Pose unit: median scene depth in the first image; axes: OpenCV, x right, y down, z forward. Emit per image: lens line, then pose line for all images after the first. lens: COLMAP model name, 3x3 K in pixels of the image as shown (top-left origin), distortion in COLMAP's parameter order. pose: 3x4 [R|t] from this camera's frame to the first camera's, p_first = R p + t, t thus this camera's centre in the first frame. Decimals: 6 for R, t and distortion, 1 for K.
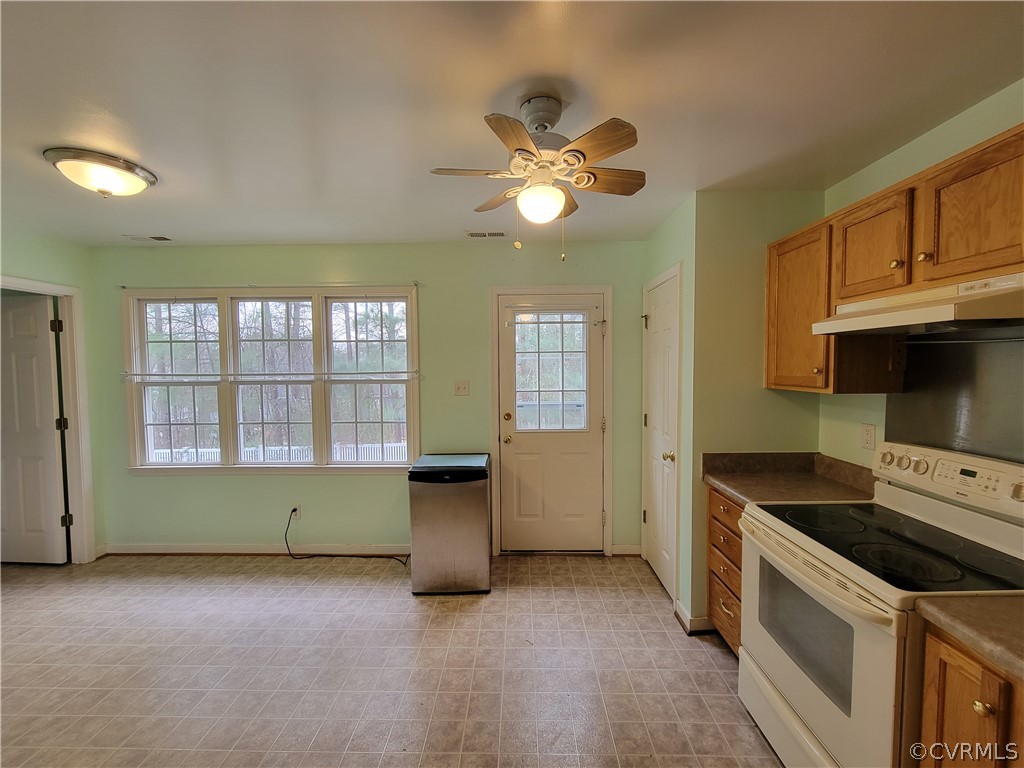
lens RADIAL K [[416.9, 0, 512.0], [0, 416.9, 384.0], [0, 0, 1]] dist [-0.000711, -0.000253]
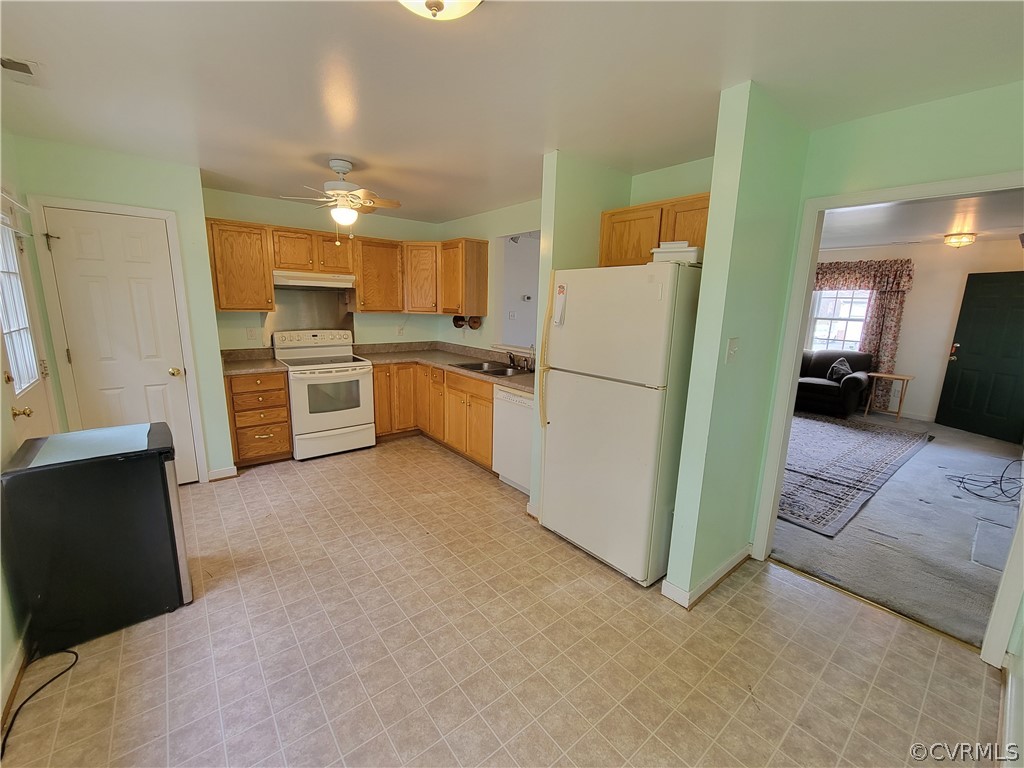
lens RADIAL K [[419.4, 0, 512.0], [0, 419.4, 384.0], [0, 0, 1]] dist [-0.000182, 0.000121]
pose [[-0.645235, -0.158319, 0.747400, -1.113053], [0.009548, 0.976545, 0.215101, -0.043900], [-0.763925, 0.145927, -0.628589, 0.967663]]
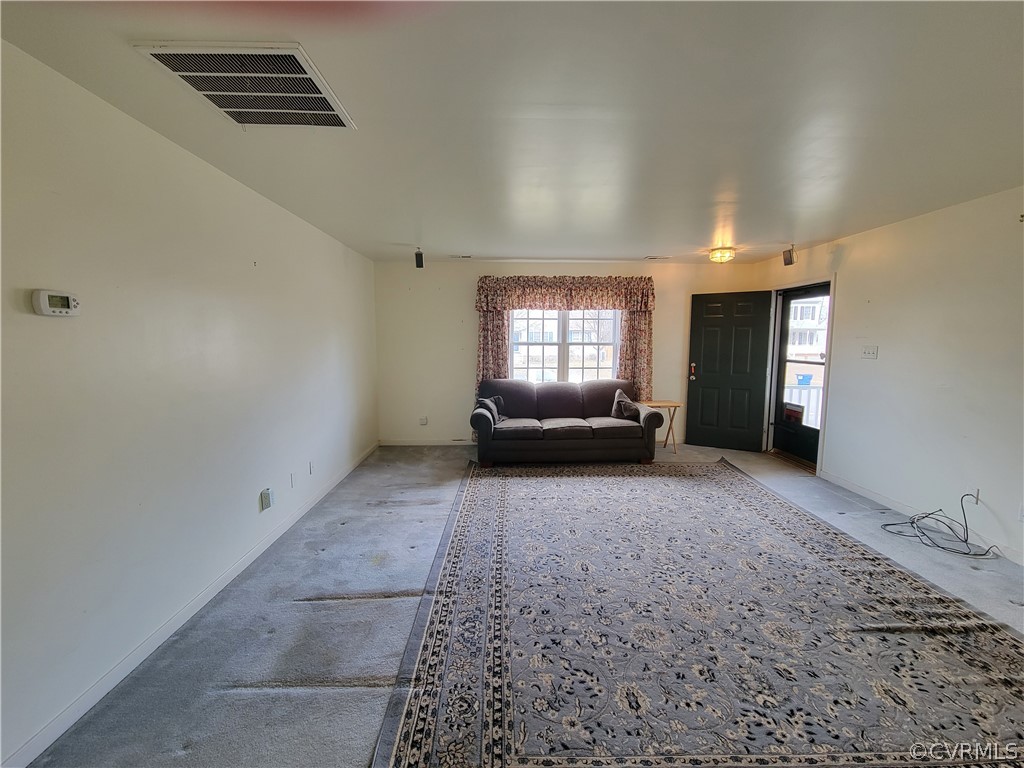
lens RADIAL K [[419.4, 0, 512.0], [0, 419.4, 384.0], [0, 0, 1]] dist [-0.000182, 0.000121]
pose [[-0.999100, 0.014117, -0.040003, -0.610829], [0.008118, 0.989200, 0.146350, -0.015965], [0.041637, 0.145893, -0.988424, 0.536591]]
